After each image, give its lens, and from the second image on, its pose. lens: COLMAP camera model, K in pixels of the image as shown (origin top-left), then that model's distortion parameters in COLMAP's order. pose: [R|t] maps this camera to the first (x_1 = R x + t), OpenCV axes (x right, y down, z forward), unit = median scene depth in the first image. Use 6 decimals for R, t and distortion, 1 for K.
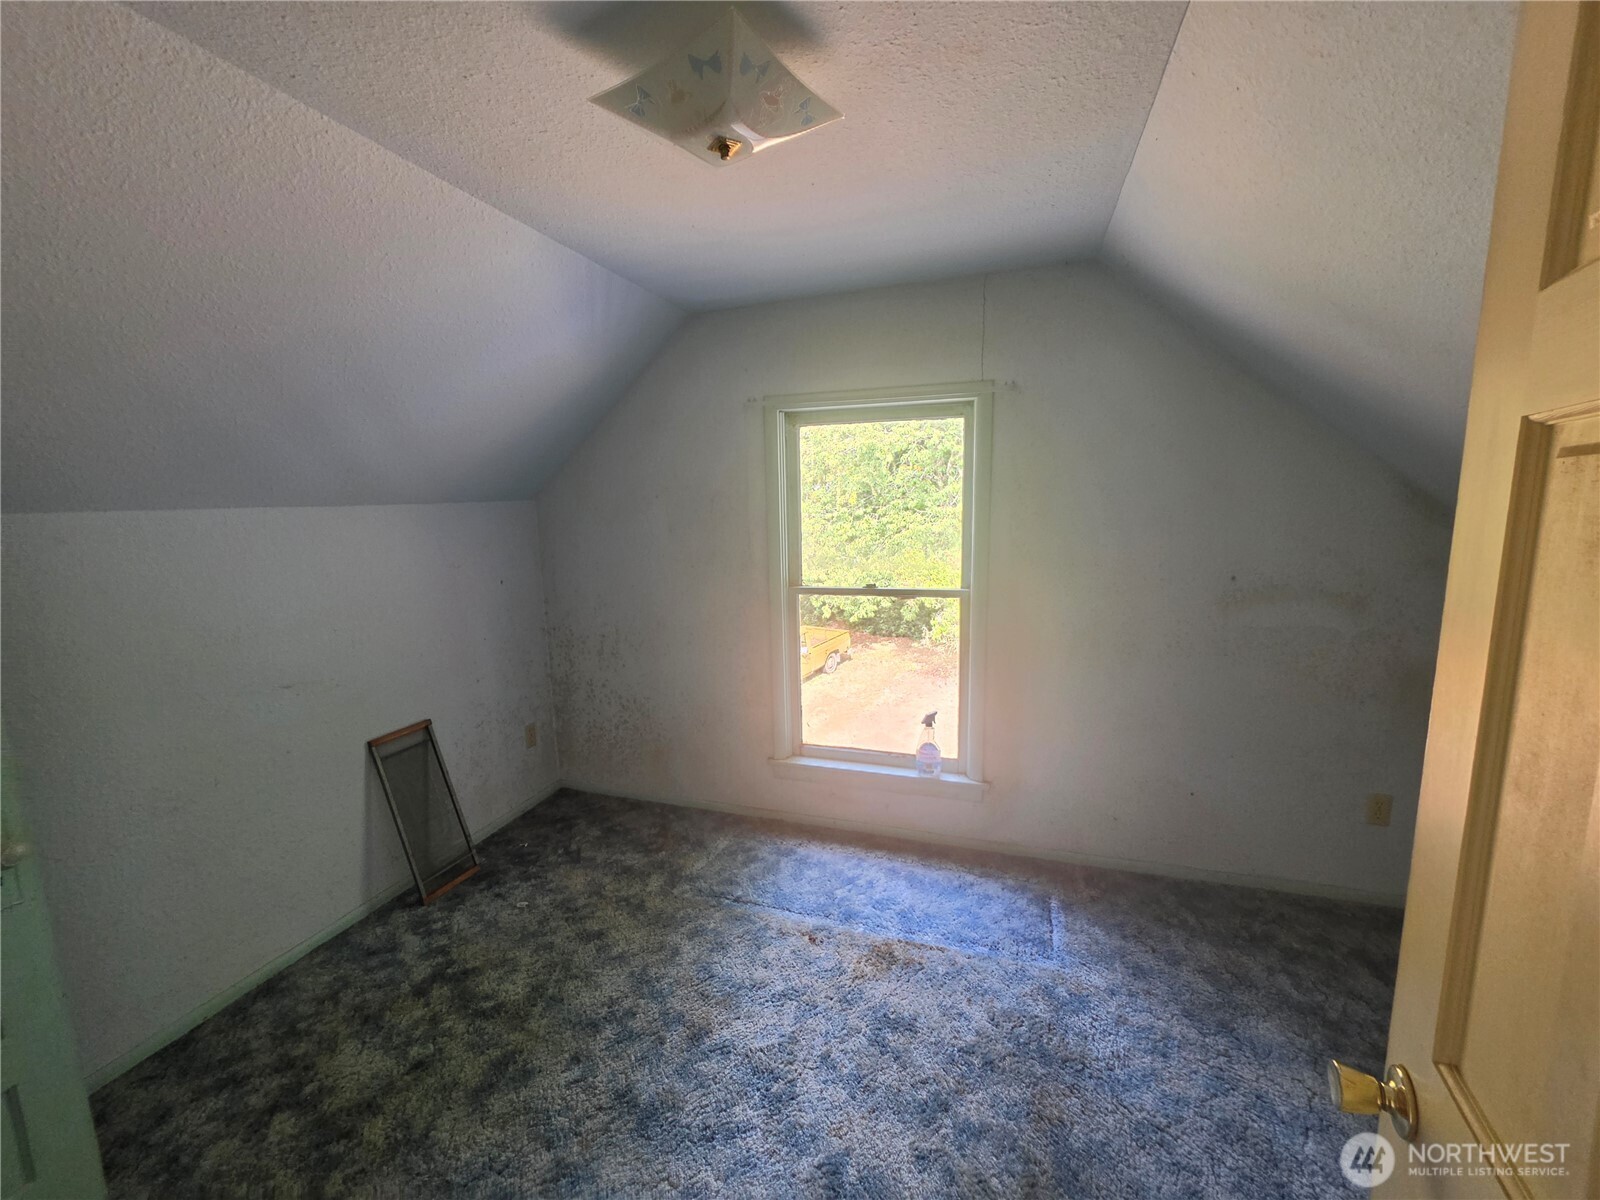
lens RADIAL K [[640.3, 0, 799.4], [0, 640.3, 605.9], [0, 0, 1]] dist [-0.000656, 0.001155]
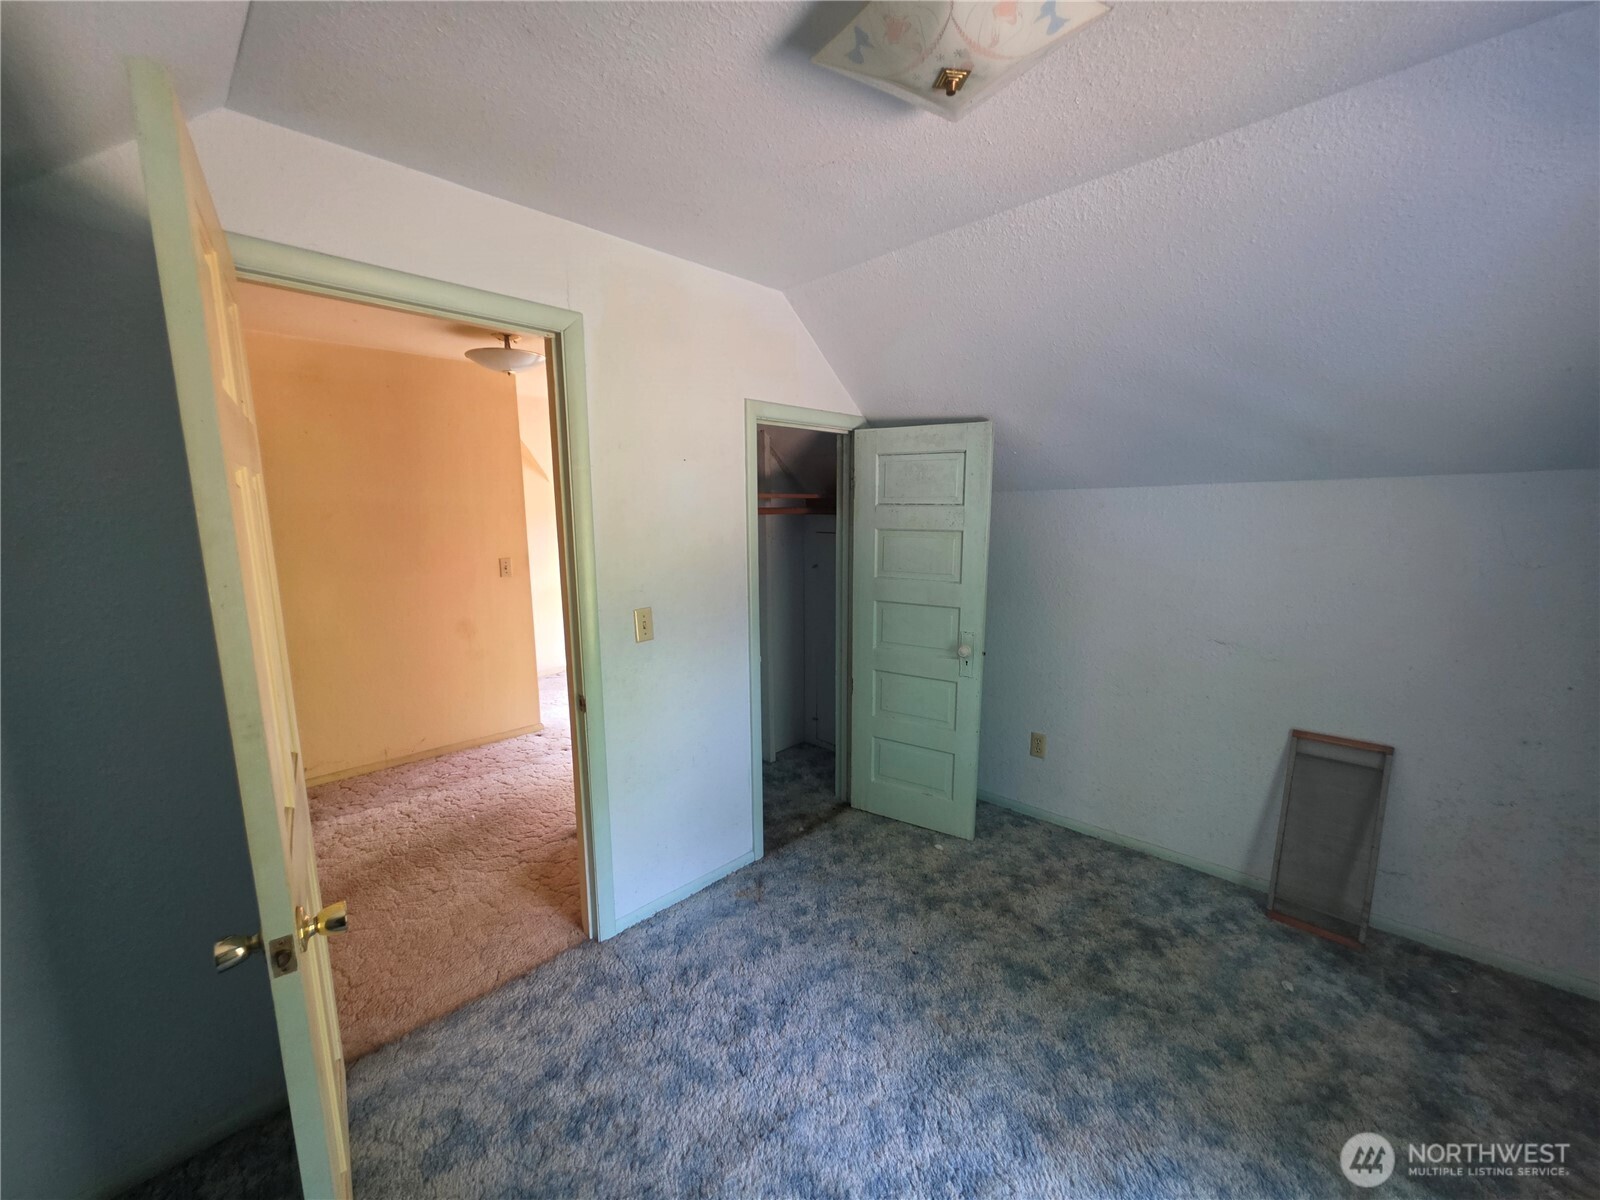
lens RADIAL K [[640.3, 0, 798.8], [0, 640.3, 596.7], [0, 0, 1]] dist [-0.000656, 0.001155]
pose [[-0.420105, 0.165242, -0.892304, 0.545783], [-0.115981, 0.965441, 0.233391, -0.139035], [0.900033, 0.201539, -0.386422, 0.802560]]
